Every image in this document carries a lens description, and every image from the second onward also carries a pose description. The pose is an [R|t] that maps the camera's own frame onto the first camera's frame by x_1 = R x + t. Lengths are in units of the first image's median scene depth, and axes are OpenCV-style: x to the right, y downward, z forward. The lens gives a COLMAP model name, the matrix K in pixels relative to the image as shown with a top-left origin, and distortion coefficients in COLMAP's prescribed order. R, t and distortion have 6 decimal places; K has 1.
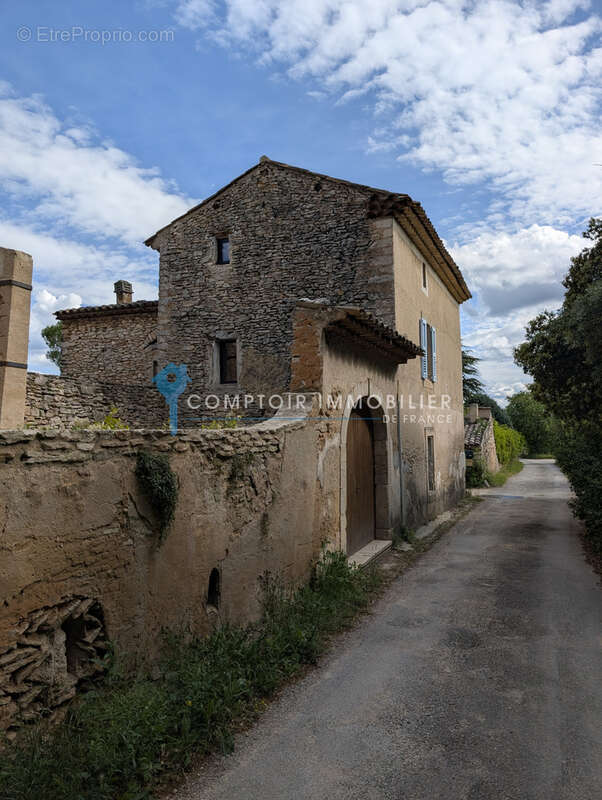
lens RADIAL K [[571.0, 0, 303.6], [0, 571.0, 405.4], [0, 0, 1]] dist [0.032164, -0.035081]
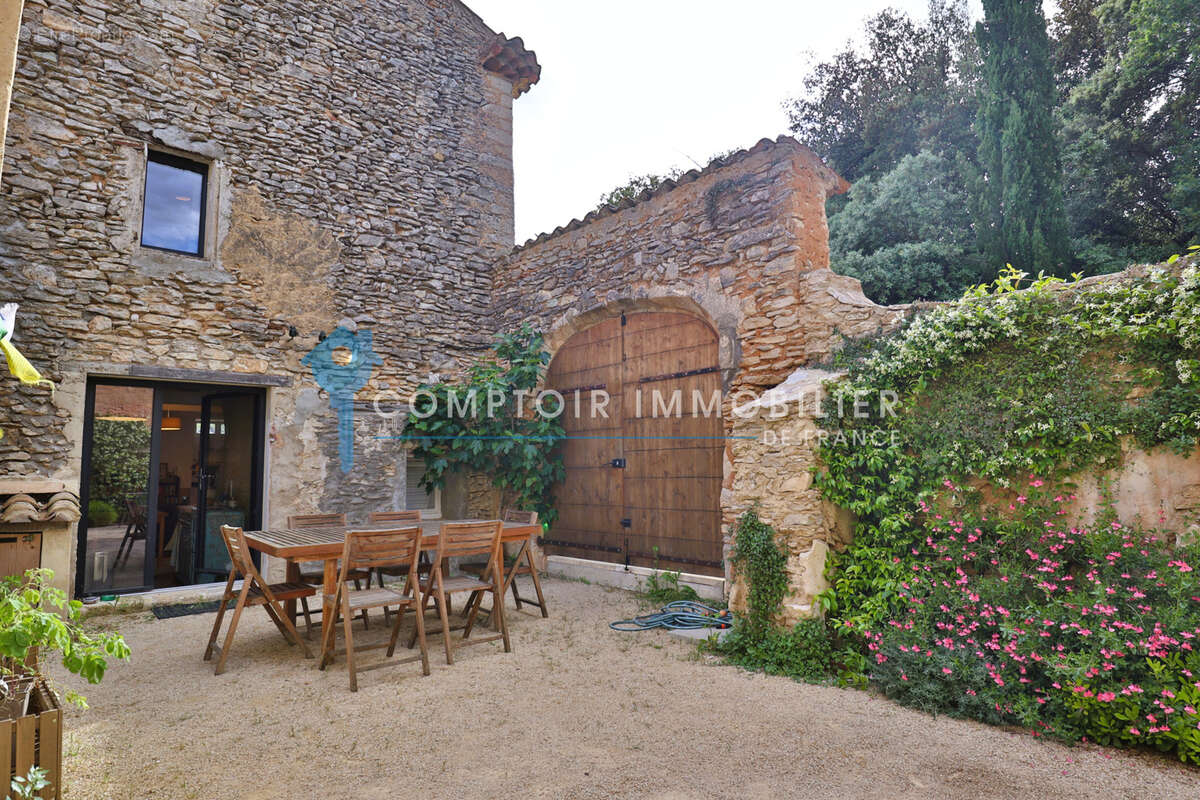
lens RADIAL K [[668.8, 0, 596.8], [0, 668.8, 401.2], [0, 0, 1]] dist [-0.053723, 0.020287]
pose [[0.435250, 0.094146, 0.895374, -0.429143], [-0.032005, 0.995507, -0.089117, 0.107193], [-0.899740, 0.010132, 0.436308, 0.515568]]
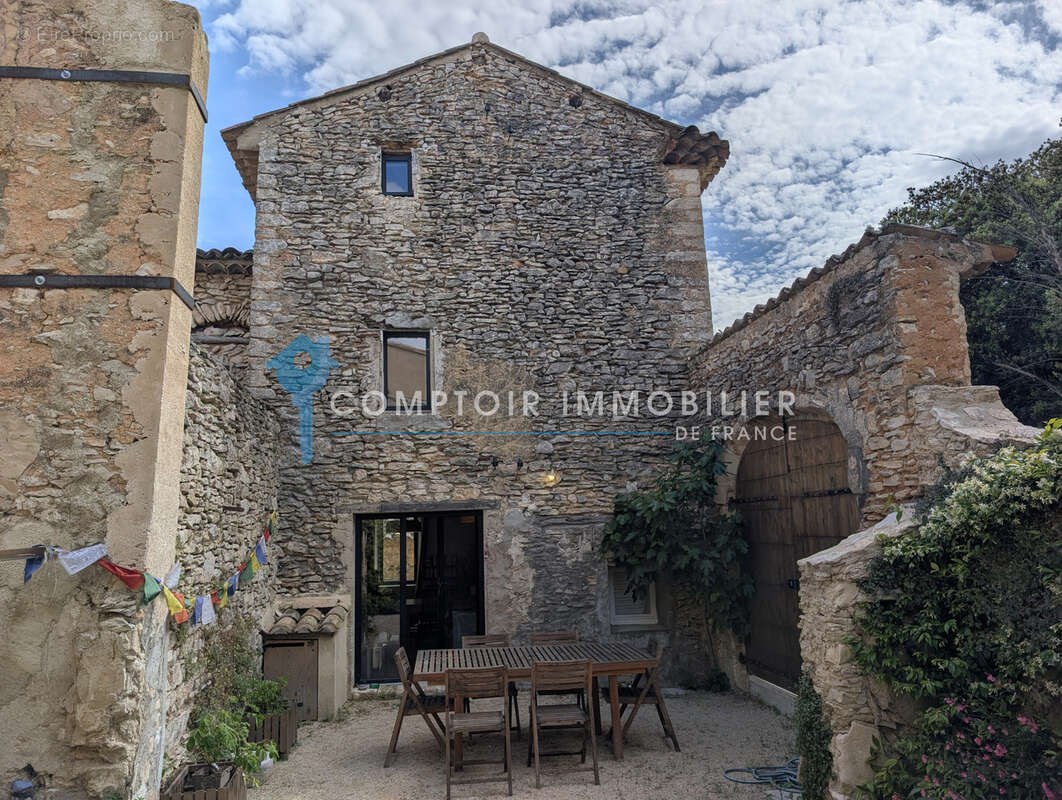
lens RADIAL K [[758.0, 0, 528.2], [0, 758.0, 407.3], [0, 0, 1]] dist [0.032164, -0.035081]
pose [[0.874015, 0.057263, 0.482513, -0.385651], [0.000364, 0.992954, -0.118500, 0.045490], [-0.485899, 0.103747, 0.867836, 0.328134]]
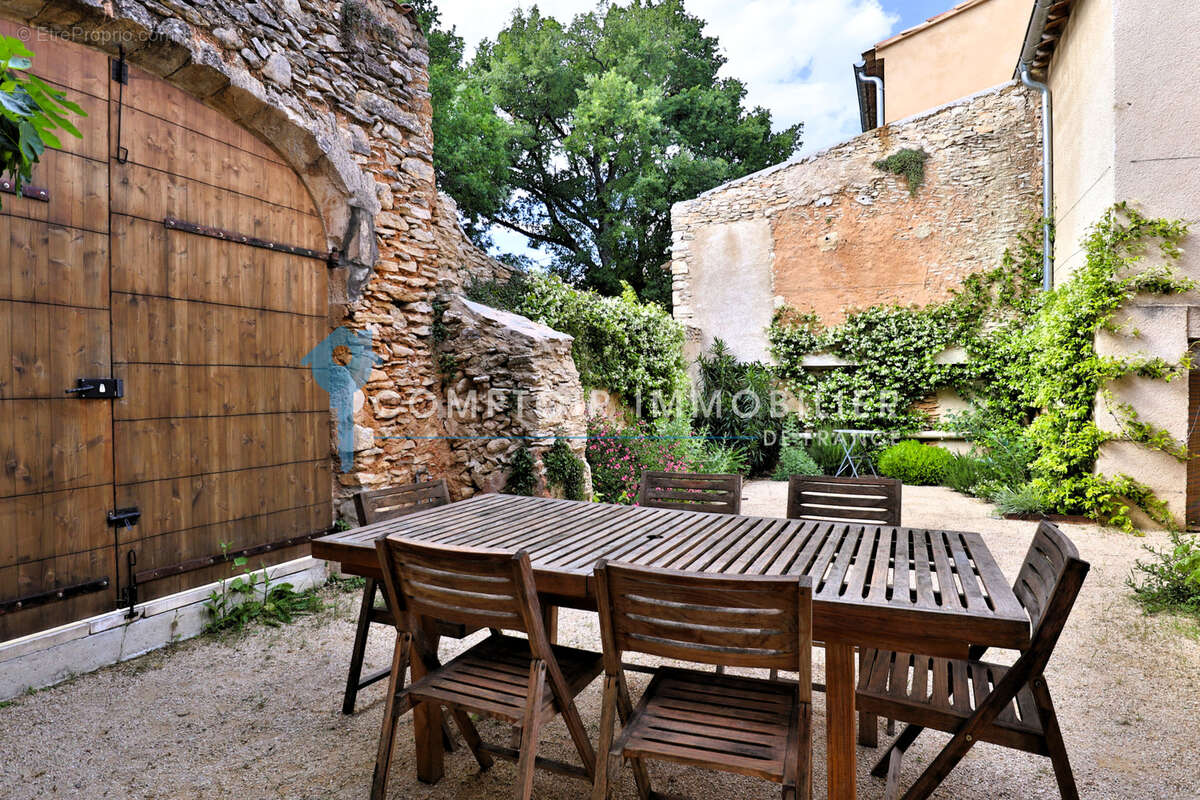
lens RADIAL K [[668.8, 0, 601.8], [0, 668.8, 399.4], [0, 0, 1]] dist [-0.053723, 0.020287]
pose [[-0.999497, 0.012102, 0.029305, -0.119996], [0.011263, 0.999527, -0.028633, 0.120655], [-0.029638, -0.028289, -0.999160, 0.958697]]
